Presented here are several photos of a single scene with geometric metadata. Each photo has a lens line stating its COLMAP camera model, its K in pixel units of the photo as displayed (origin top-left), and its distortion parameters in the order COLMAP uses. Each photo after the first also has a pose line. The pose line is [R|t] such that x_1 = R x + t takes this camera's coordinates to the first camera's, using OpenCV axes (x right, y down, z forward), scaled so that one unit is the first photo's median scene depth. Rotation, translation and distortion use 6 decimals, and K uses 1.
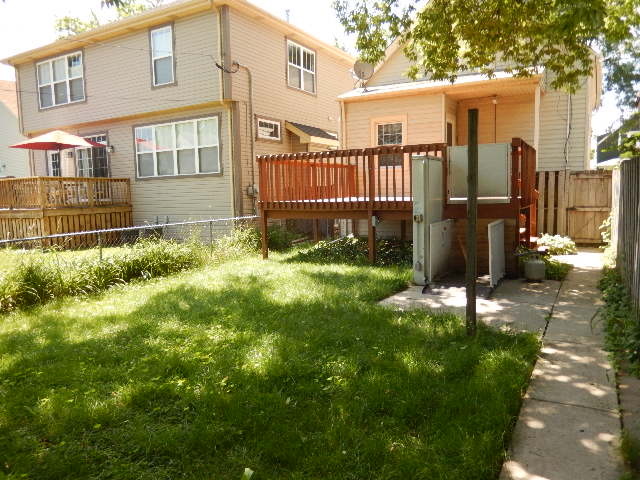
lens RADIAL K [[489.4, 0, 317.0], [0, 489.4, 238.0], [0, 0, 1]] dist [0.002787, -0.015738]
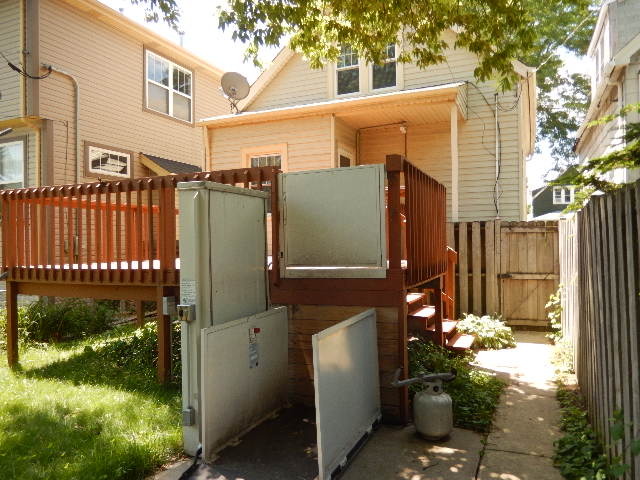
lens RADIAL K [[489.4, 0, 323.0], [0, 489.4, 240.1], [0, 0, 1]] dist [0.002787, -0.015738]
pose [[0.993843, 0.007061, 0.110577, 0.179823], [0.004187, 0.994861, -0.101160, -0.039802], [-0.110723, 0.101000, 0.988706, 0.324766]]
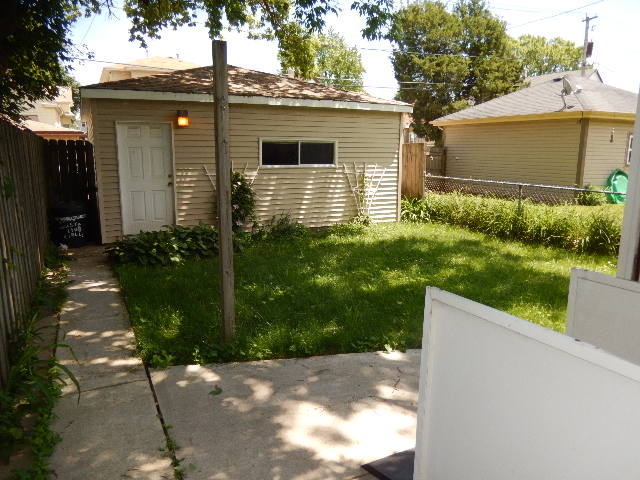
lens RADIAL K [[489.4, 0, 318.3], [0, 489.4, 242.6], [0, 0, 1]] dist [0.002787, -0.015738]
pose [[-0.575442, 0.180406, -0.797697, 0.363058], [-0.063394, 0.962593, 0.263430, -0.073739], [0.815382, 0.202158, -0.542480, 0.661867]]
